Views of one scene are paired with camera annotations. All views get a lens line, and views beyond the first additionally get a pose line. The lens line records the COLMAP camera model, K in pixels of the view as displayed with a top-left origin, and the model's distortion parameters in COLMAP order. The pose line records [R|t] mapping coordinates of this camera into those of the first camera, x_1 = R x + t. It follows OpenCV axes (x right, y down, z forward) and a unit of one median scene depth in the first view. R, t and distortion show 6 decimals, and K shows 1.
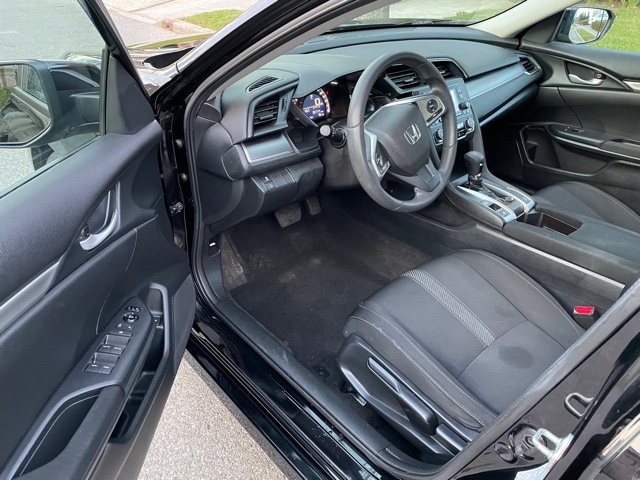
lens RADIAL K [[478.2, 0, 320.7], [0, 478.2, 237.8], [0, 0, 1]] dist [0.085402, -0.109371]
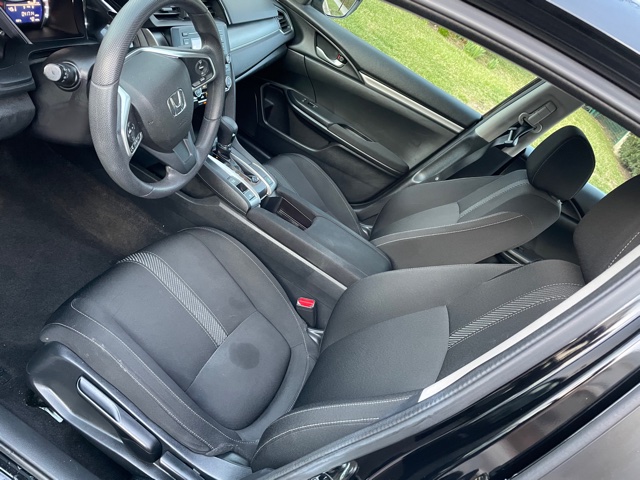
lens RADIAL K [[478.2, 0, 320.7], [0, 478.2, 237.8], [0, 0, 1]] dist [0.085402, -0.109371]
pose [[0.802597, 0.070987, 0.592283, -0.058978], [-0.188286, 0.972283, 0.138614, -0.130193], [-0.566027, -0.222770, 0.793717, 0.167433]]
